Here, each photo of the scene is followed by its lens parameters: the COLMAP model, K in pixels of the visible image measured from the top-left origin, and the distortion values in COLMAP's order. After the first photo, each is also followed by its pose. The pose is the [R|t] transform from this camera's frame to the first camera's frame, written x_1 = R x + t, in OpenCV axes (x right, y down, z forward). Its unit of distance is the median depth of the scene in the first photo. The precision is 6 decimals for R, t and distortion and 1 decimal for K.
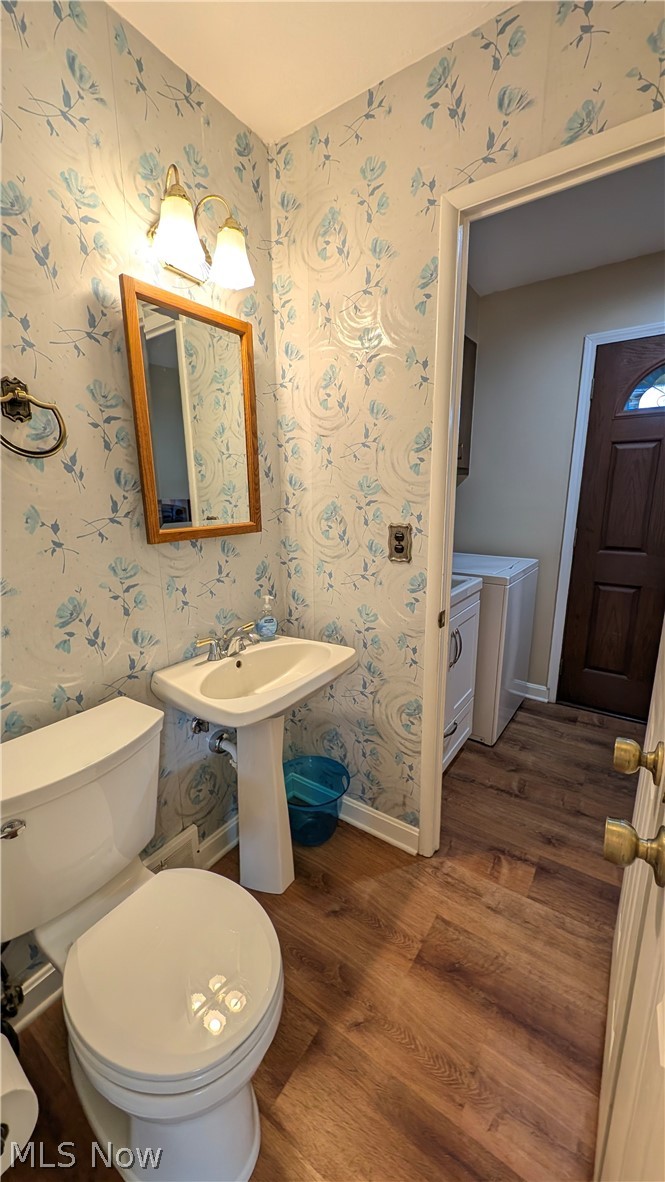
lens RADIAL K [[441.7, 0, 322.6], [0, 441.7, 587.8], [0, 0, 1]] dist [0.009099, -0.003359]
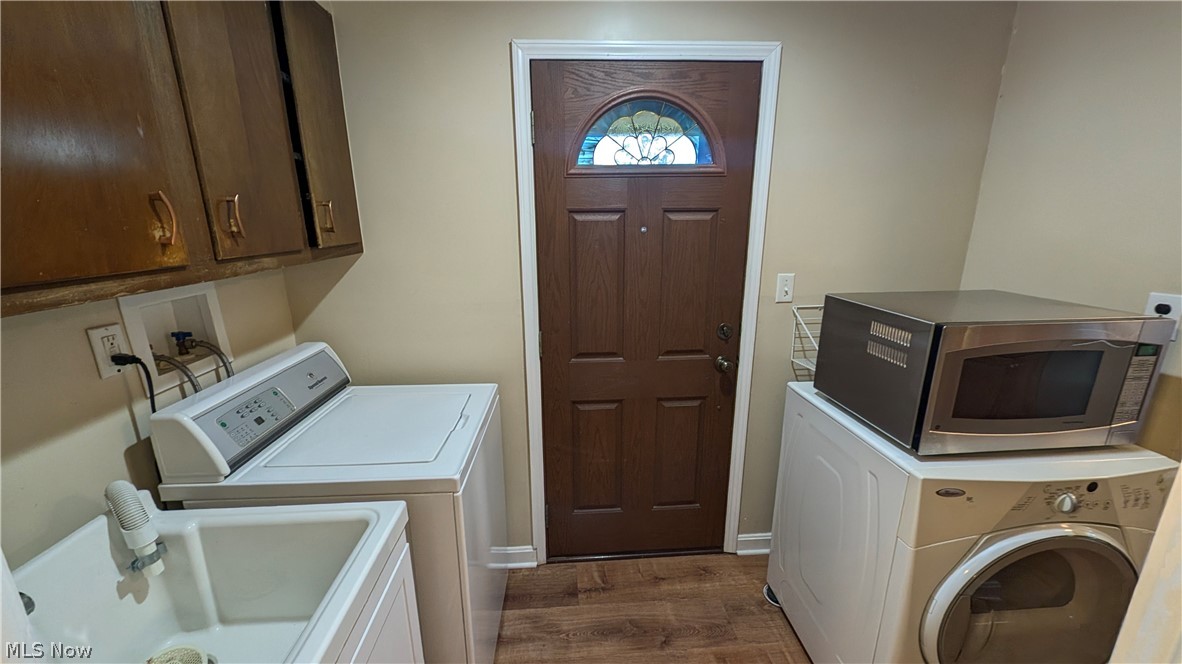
lens RADIAL K [[441.7, 0, 589.9], [0, 441.7, 337.0], [0, 0, 1]] dist [0.009099, -0.003359]
pose [[0.768574, -0.154180, 0.620904, 0.220983], [0.135791, 0.987727, 0.077181, -0.182914], [-0.625183, 0.024994, 0.780078, 0.448691]]
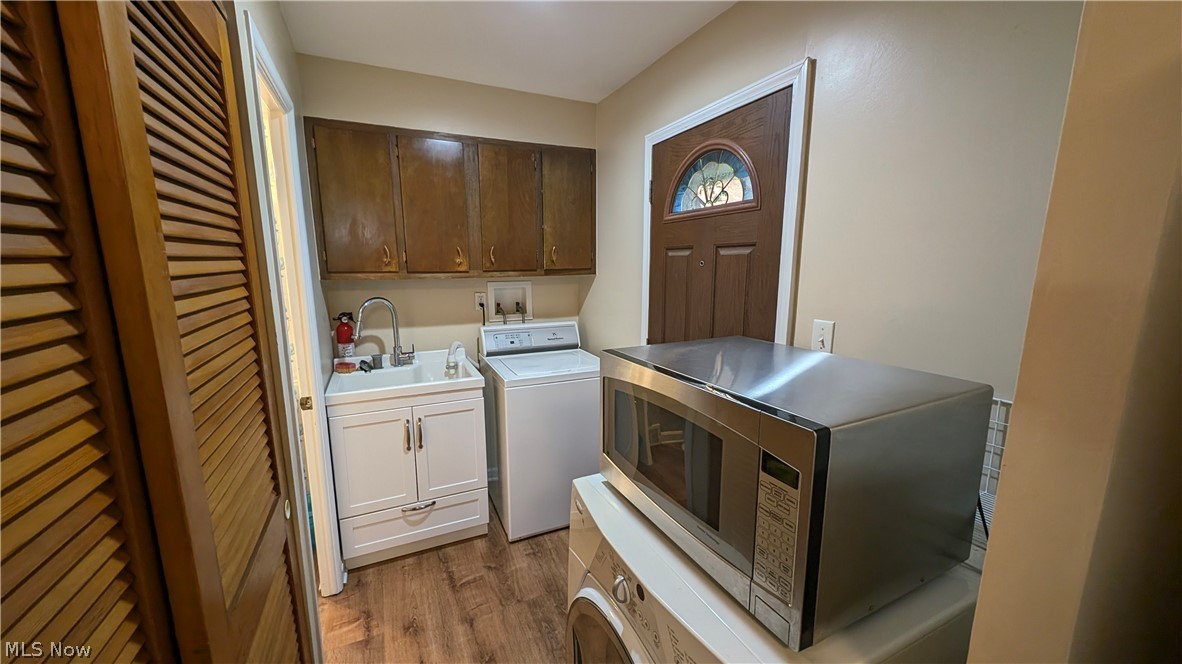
lens RADIAL K [[441.7, 0, 586.3], [0, 441.7, 336.7], [0, 0, 1]] dist [0.009099, -0.003359]
pose [[0.872783, 0.094756, -0.478823, 0.968200], [-0.117010, 0.992989, -0.016775, -0.117310], [0.473876, 0.070668, 0.877751, 0.151805]]
